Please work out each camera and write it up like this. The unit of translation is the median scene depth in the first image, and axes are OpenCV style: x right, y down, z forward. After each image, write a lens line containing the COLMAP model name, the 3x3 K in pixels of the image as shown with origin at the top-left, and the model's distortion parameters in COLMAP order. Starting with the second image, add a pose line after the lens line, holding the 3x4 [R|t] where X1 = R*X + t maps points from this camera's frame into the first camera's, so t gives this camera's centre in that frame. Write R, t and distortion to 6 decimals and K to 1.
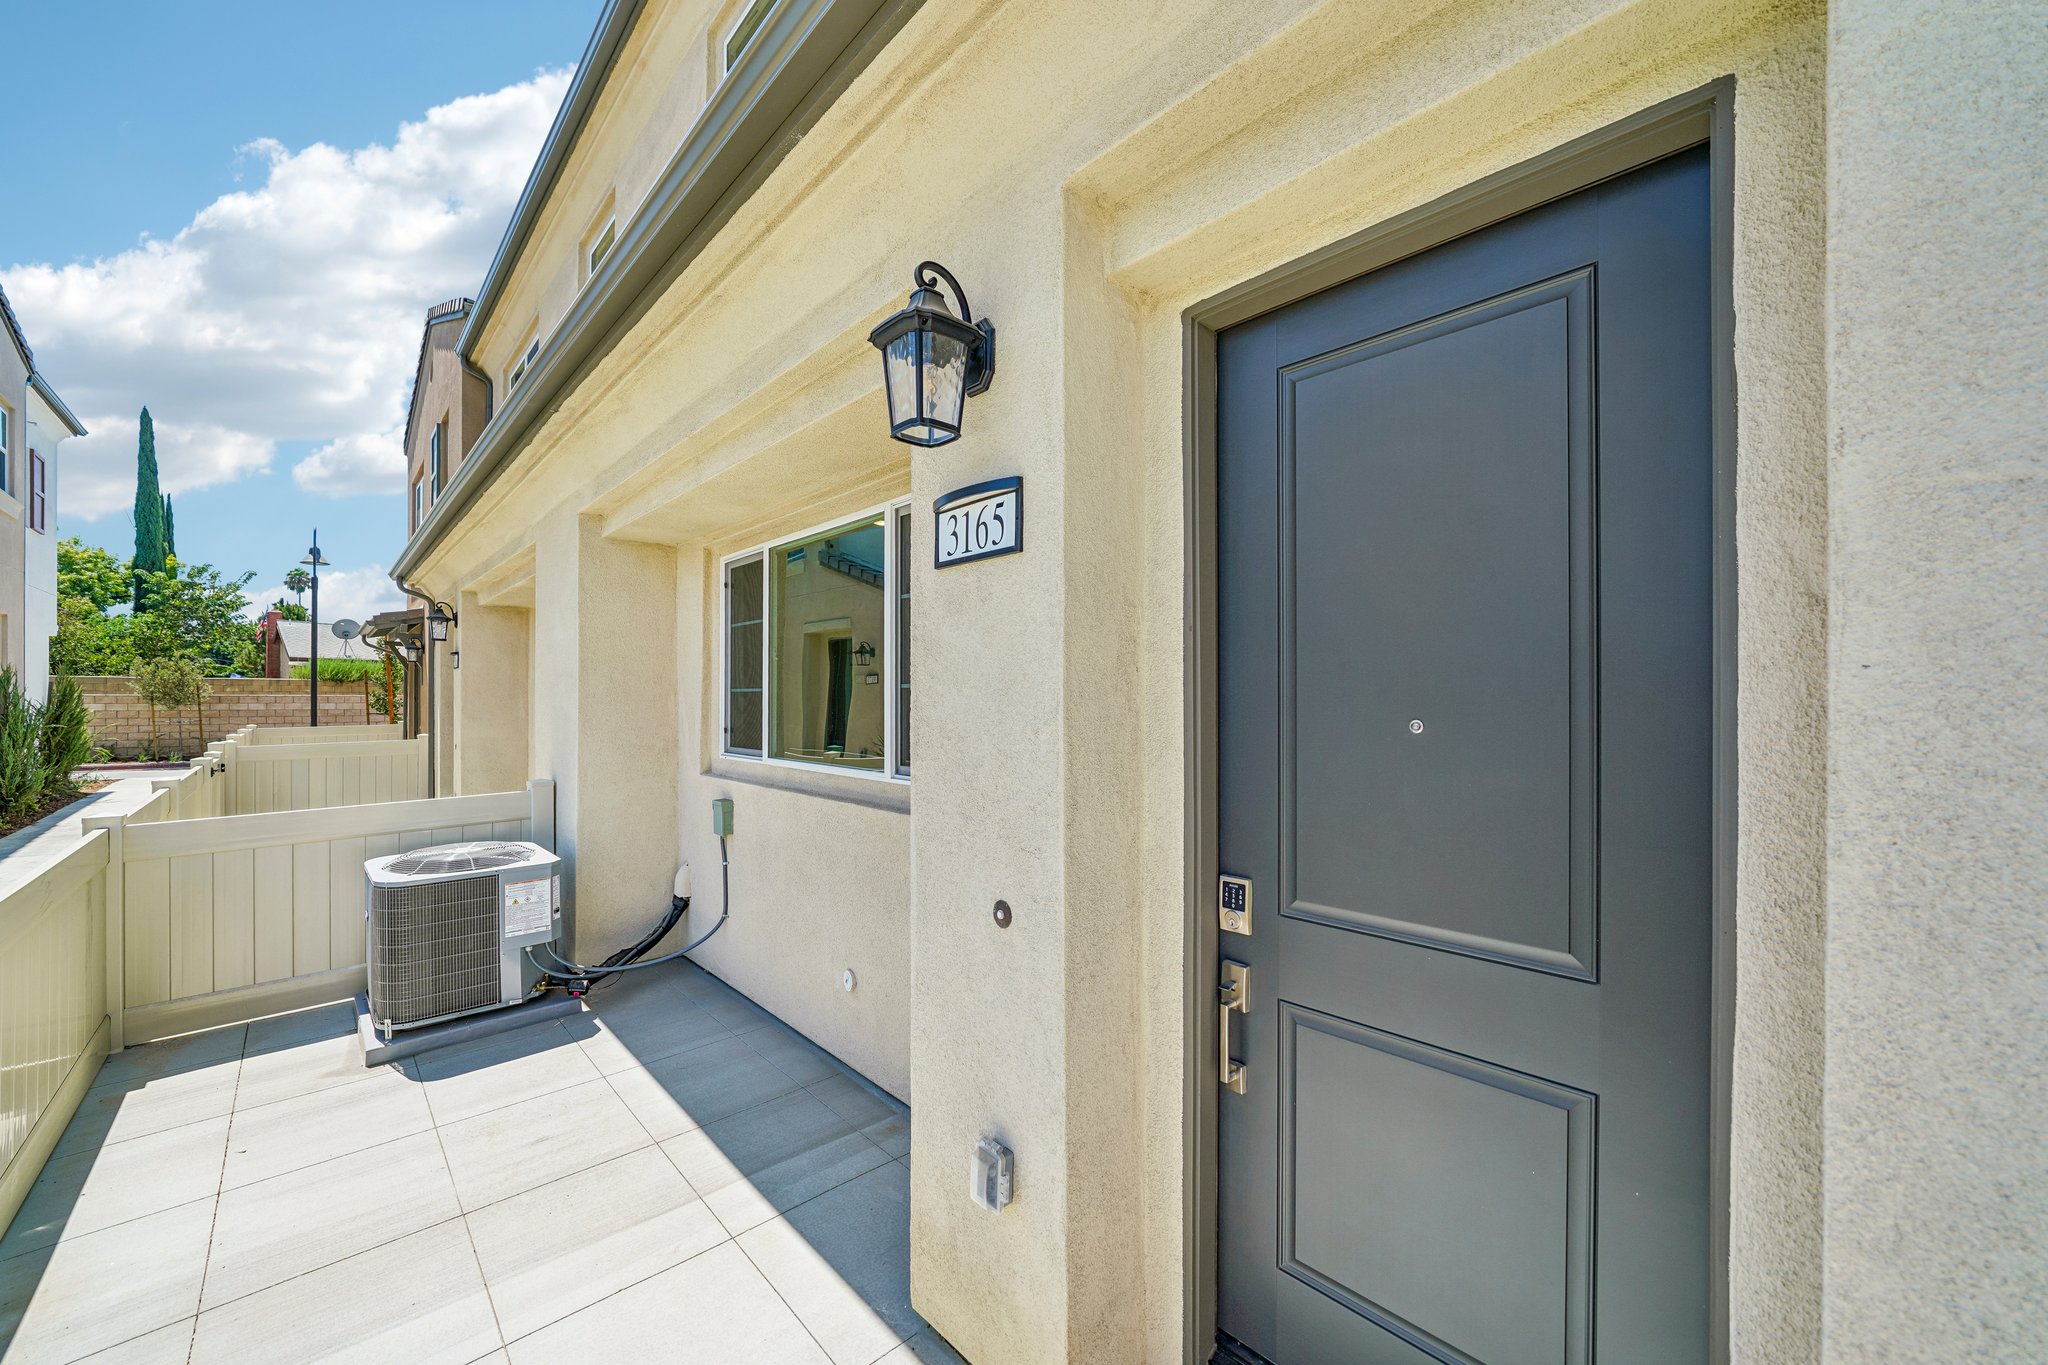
lens RADIAL K [[759.7, 0, 1018.9], [0, 759.7, 691.5], [0, 0, 1]] dist [-0.008282, -0.000032]
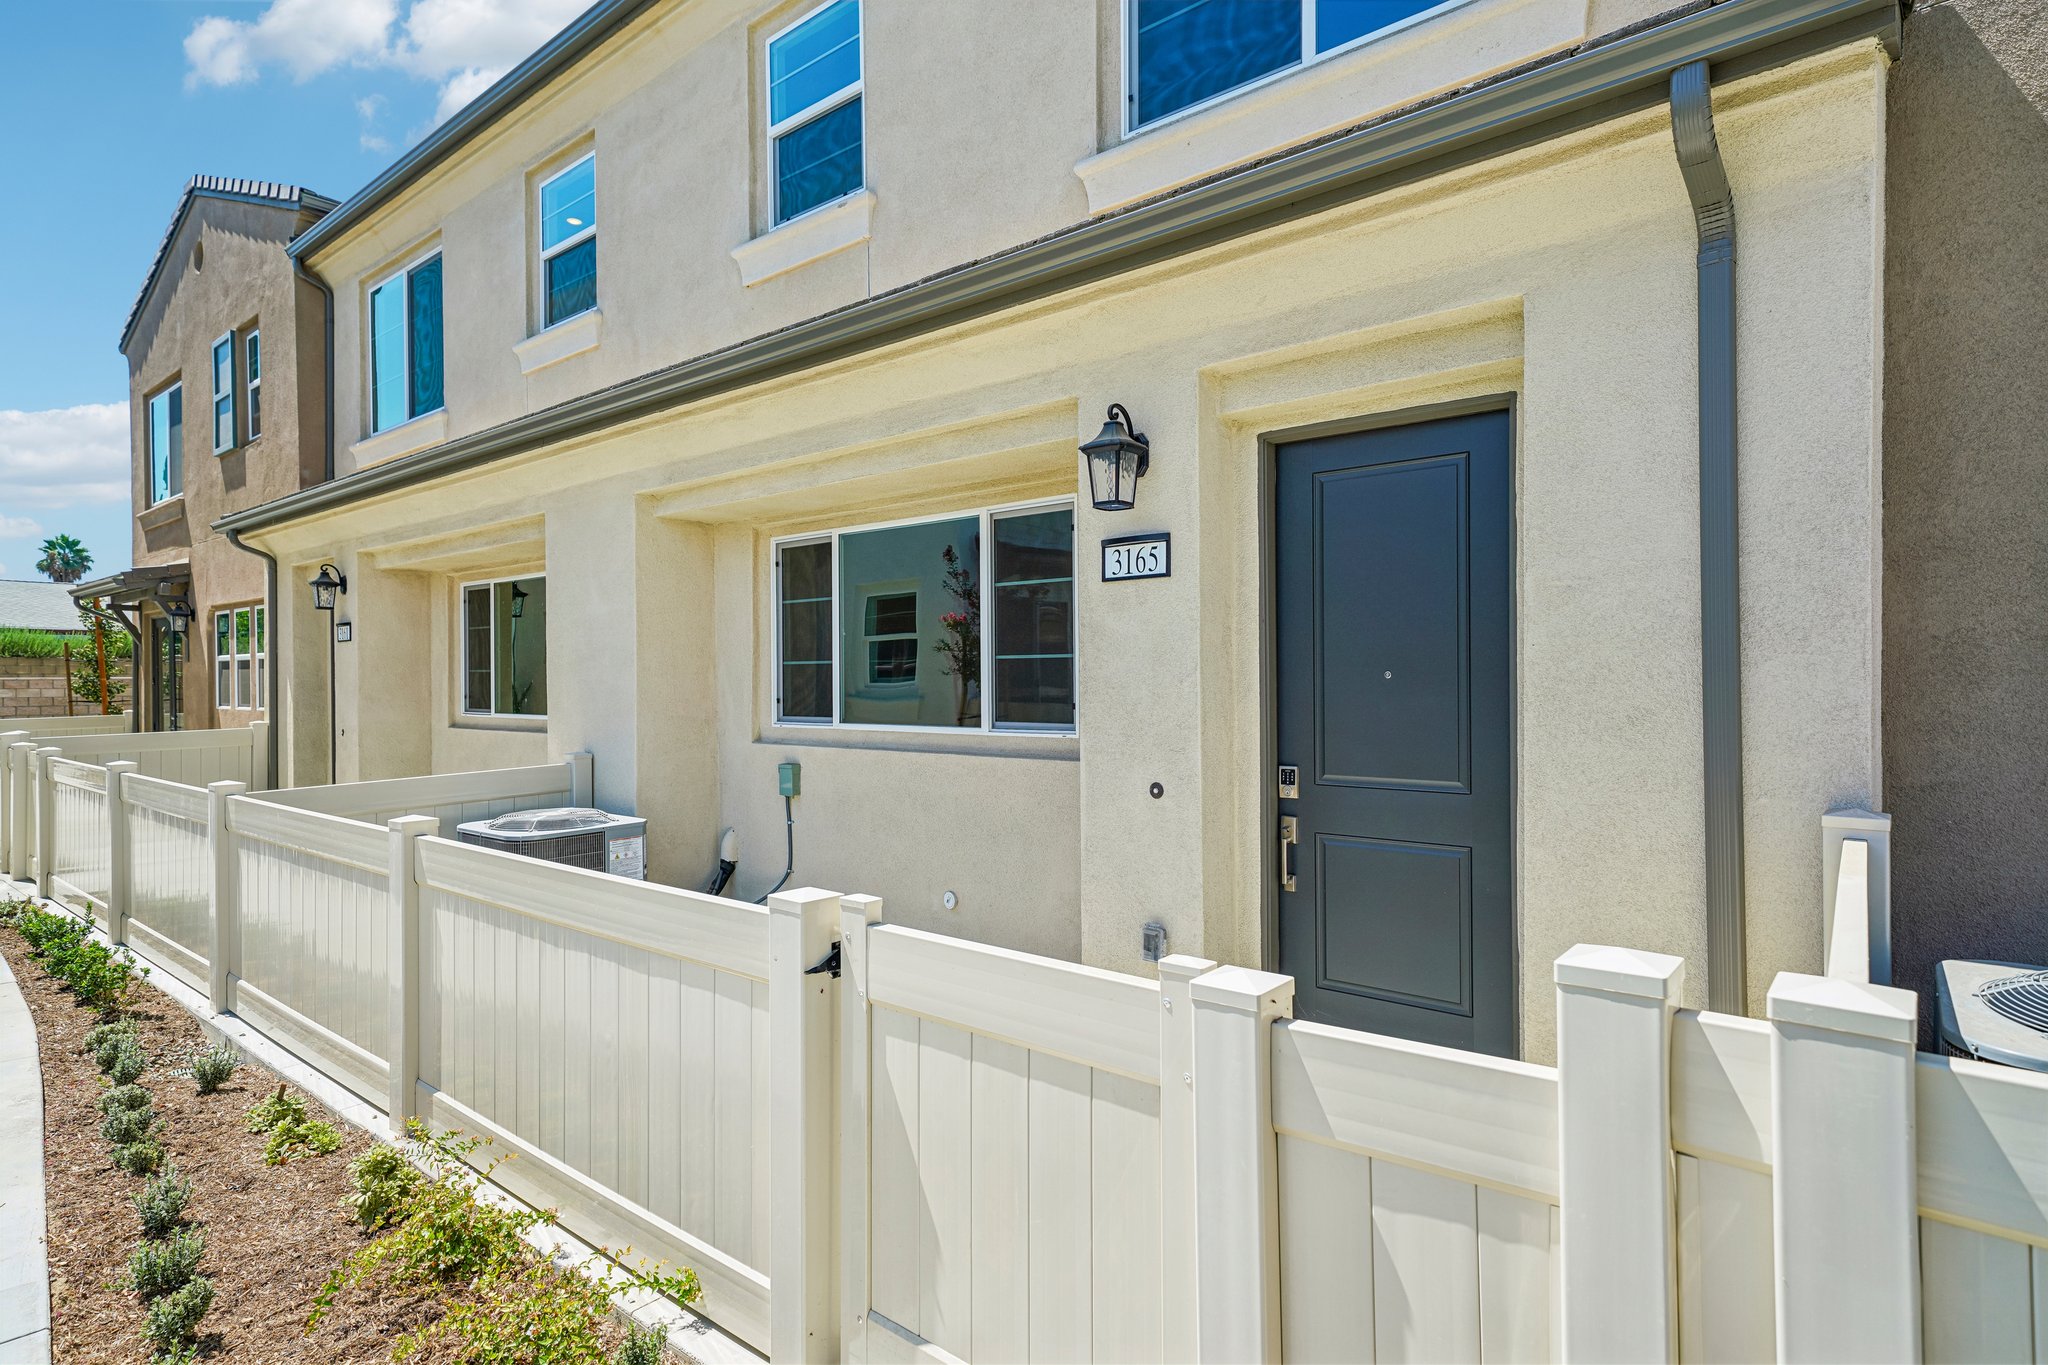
lens RADIAL K [[1033.9, 0, 1025.2], [0, 1033.9, 675.6], [0, 0, 1]] dist [0.019315, 0.000166]
pose [[0.989571, -0.007972, 0.143824, -0.628168], [0.006948, 0.999947, 0.007620, 0.018247], [-0.143877, -0.006541, 0.989574, -1.208630]]
